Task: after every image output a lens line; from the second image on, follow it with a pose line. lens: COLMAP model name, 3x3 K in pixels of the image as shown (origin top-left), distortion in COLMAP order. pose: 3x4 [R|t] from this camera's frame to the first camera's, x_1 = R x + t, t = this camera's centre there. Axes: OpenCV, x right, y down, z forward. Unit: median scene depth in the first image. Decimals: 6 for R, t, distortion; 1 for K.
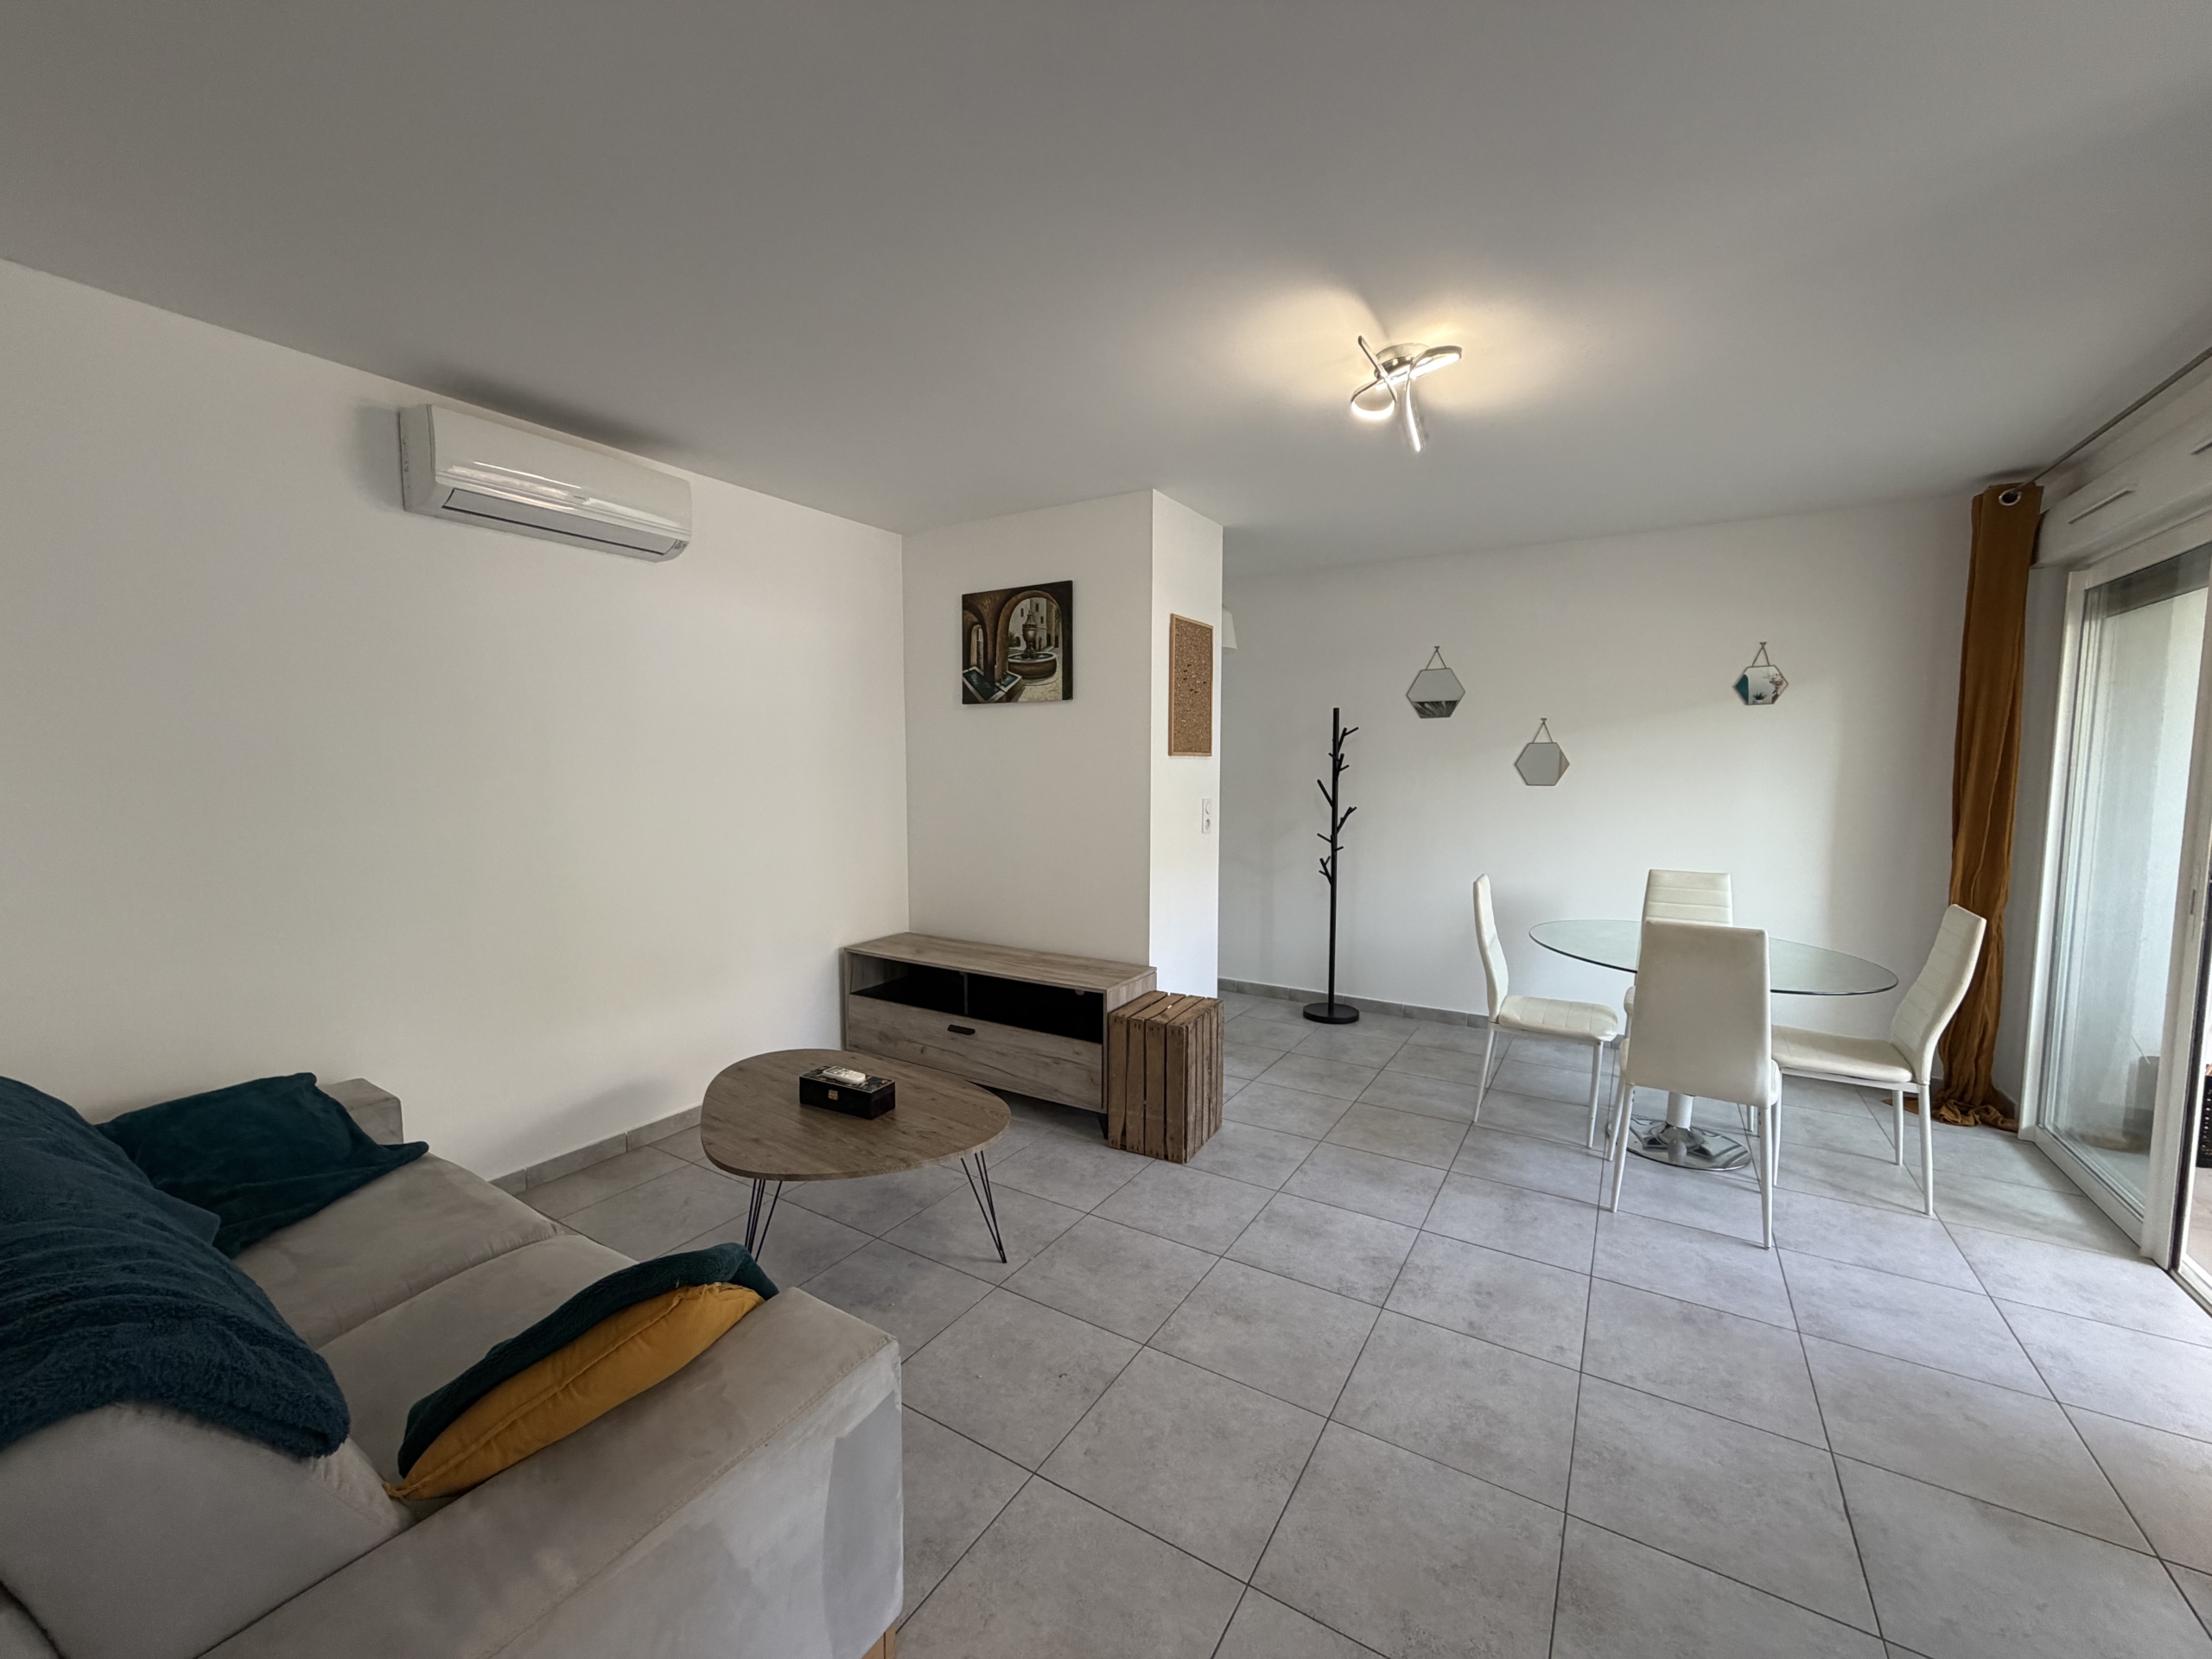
lens RADIAL K [[875.9, 0, 1101.9], [0, 875.9, 829.2], [0, 0, 1]] dist [-0.000357, 0.000069]
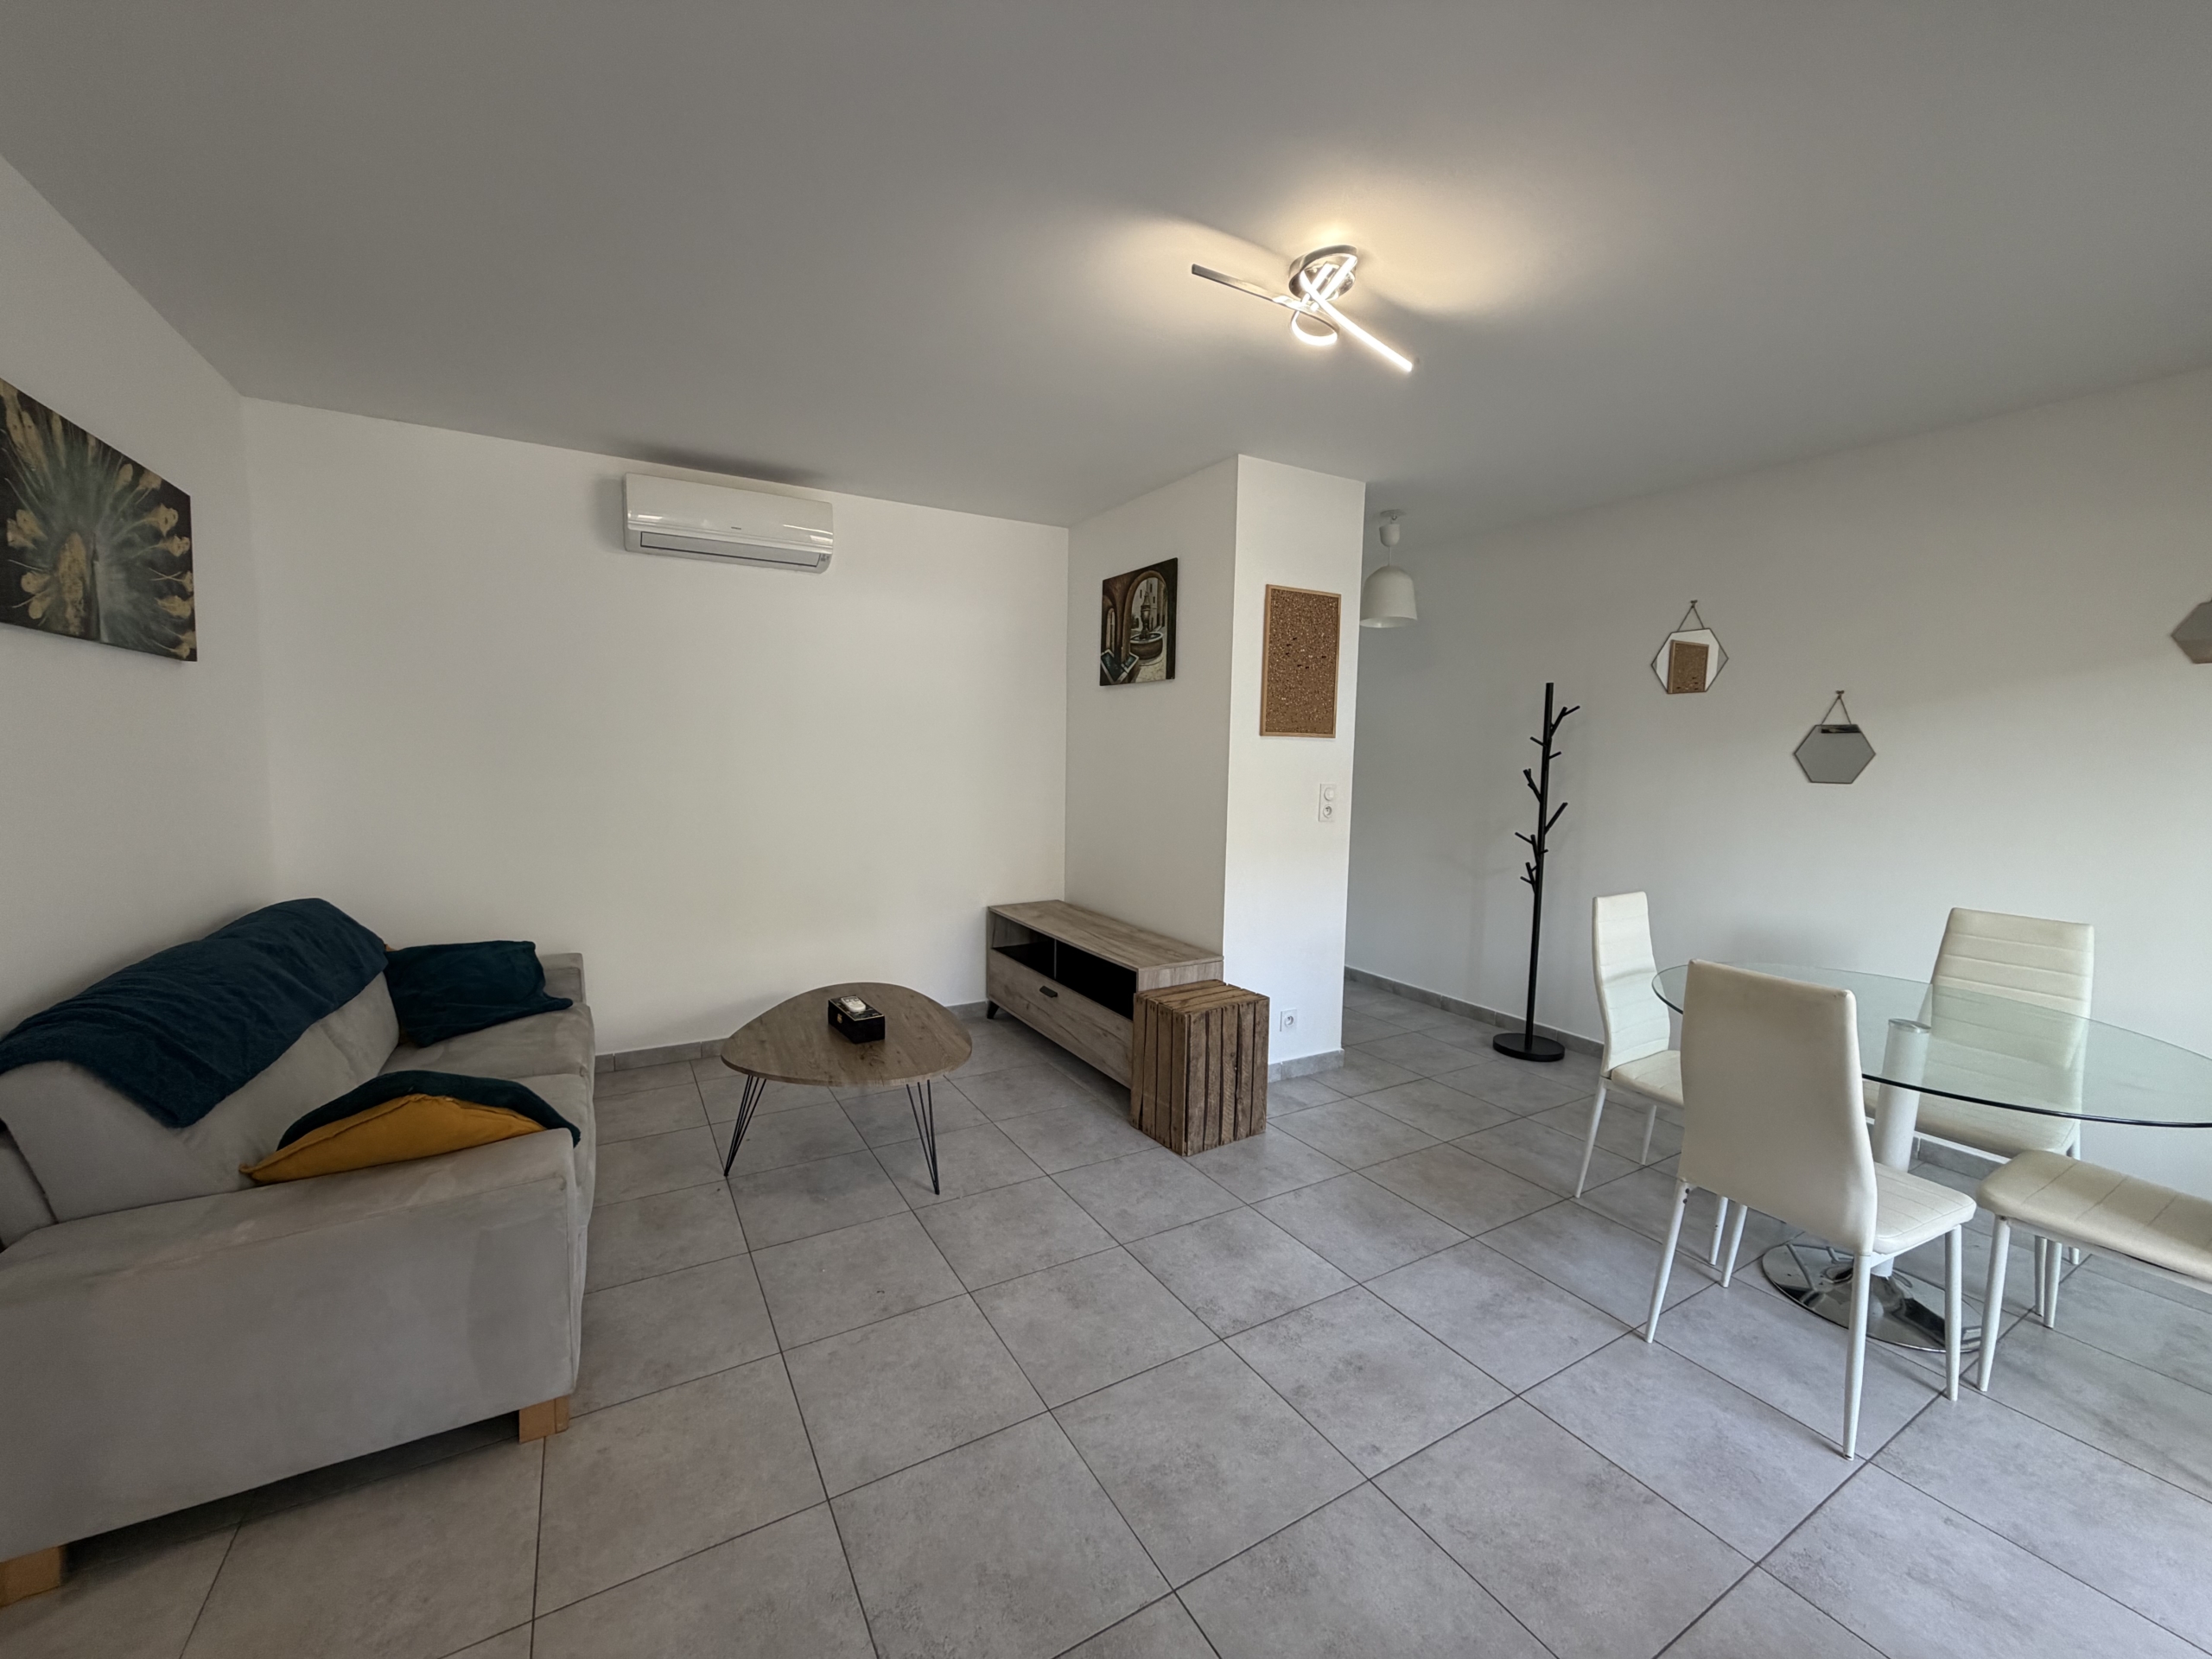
lens RADIAL K [[875.9, 0, 1101.9], [0, 875.9, 829.2], [0, 0, 1]] dist [-0.000357, 0.000069]
pose [[0.883273, 0.057111, -0.465368, 0.376424], [-0.051130, 0.998367, 0.025475, 0.001173], [0.466063, 0.001293, 0.884751, 0.086871]]
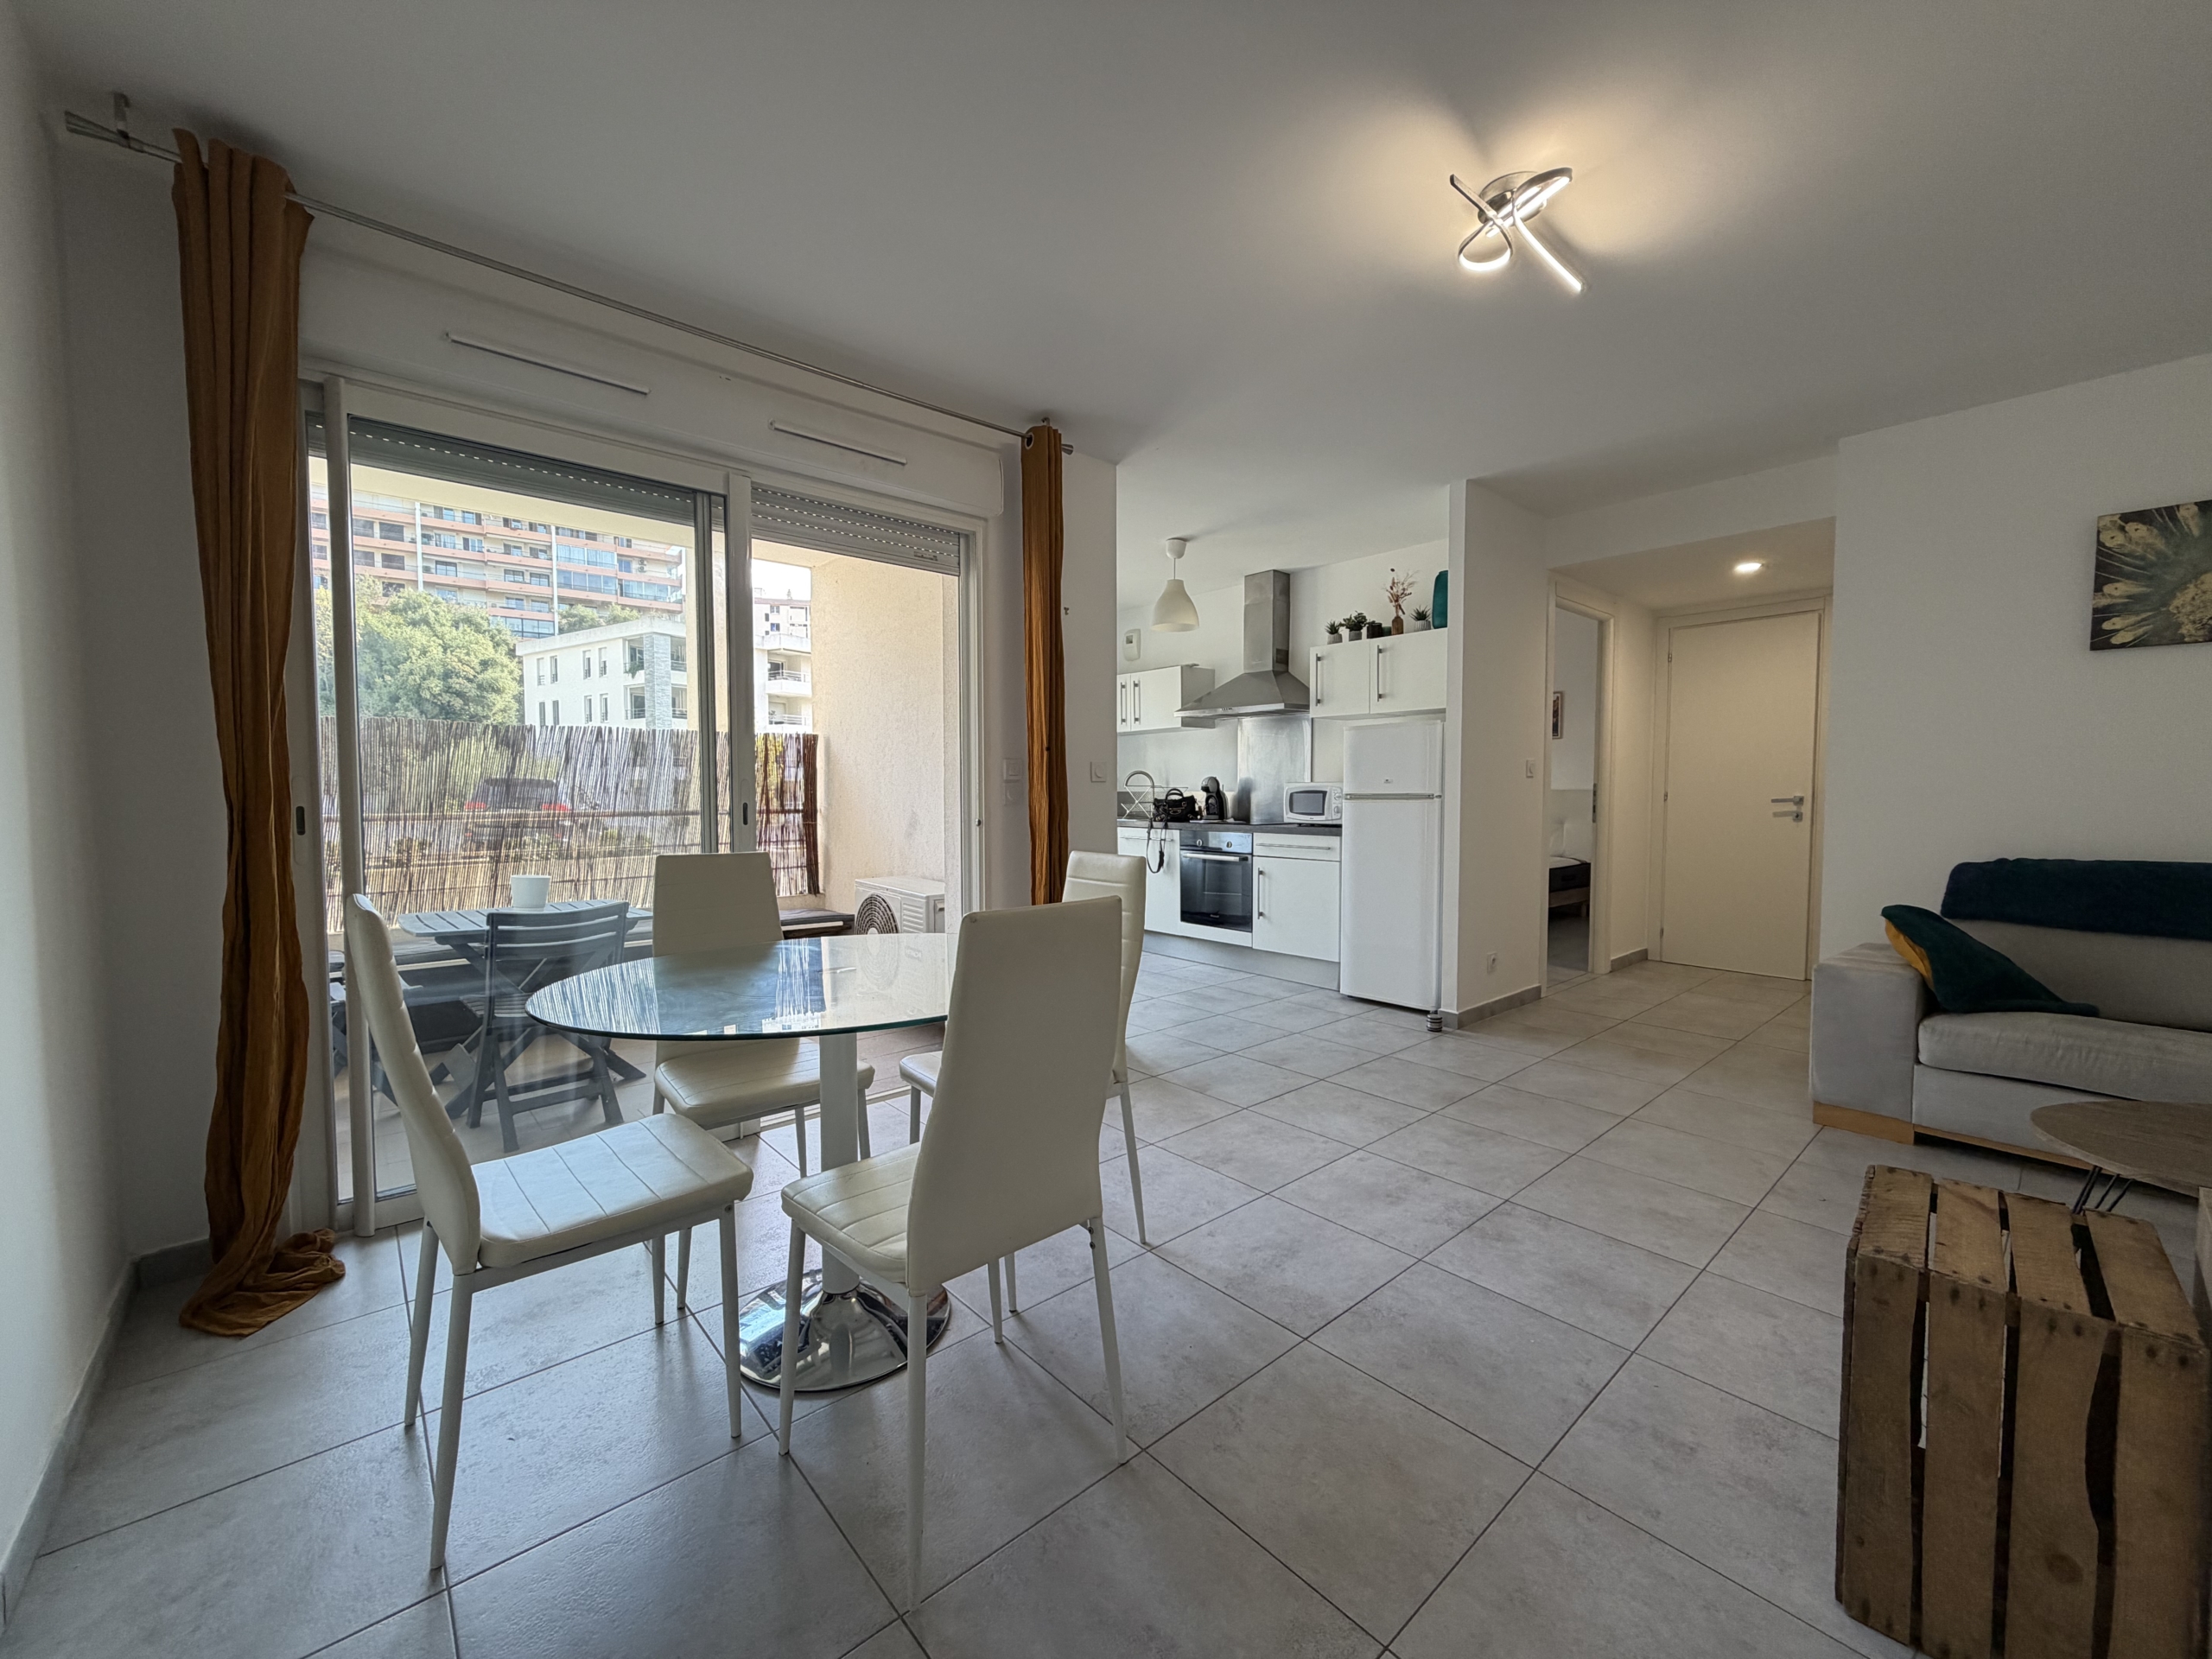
lens RADIAL K [[875.9, 0, 1101.9], [0, 875.9, 829.2], [0, 0, 1]] dist [-0.000357, 0.000069]
pose [[-0.956231, -0.014586, 0.292248, 0.301719], [0.021014, 0.992755, 0.118306, -0.015862], [-0.291857, 0.119269, -0.948997, 1.297471]]
